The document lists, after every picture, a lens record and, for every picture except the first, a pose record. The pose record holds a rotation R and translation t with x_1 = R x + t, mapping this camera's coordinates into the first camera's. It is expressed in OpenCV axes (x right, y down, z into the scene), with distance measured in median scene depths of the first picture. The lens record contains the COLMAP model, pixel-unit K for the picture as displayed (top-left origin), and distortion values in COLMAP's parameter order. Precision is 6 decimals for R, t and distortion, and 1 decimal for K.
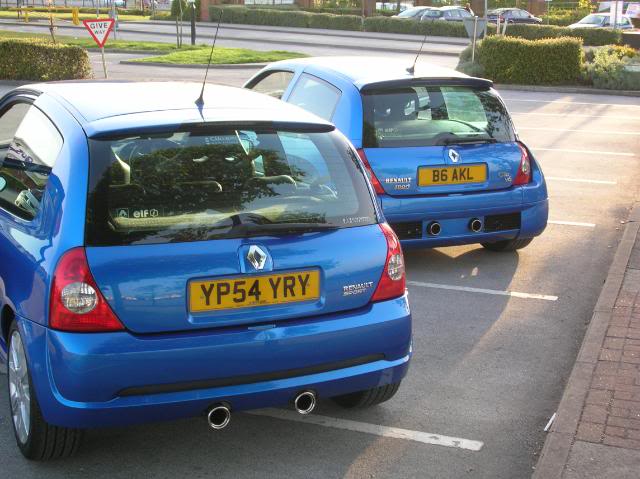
lens RADIAL K [[1085.2, 0, 319.1], [0, 1085.2, 237.6], [0, 0, 1]] dist [-0.049840, 0.000000]
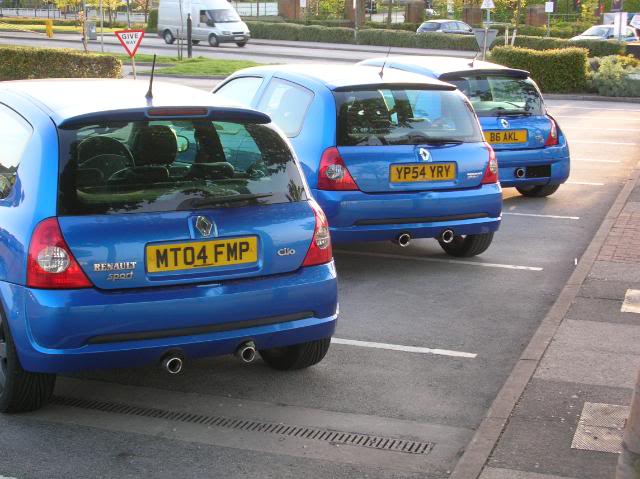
lens RADIAL K [[1204.1, 0, 320.4], [0, 1204.1, 240.5], [0, 0, 1]] dist [-0.010549, 0.000000]
pose [[0.999758, -0.003468, 0.021733, -0.089384], [0.004071, 0.999606, -0.027758, 0.070865], [-0.021628, 0.027839, 0.999378, -0.334634]]
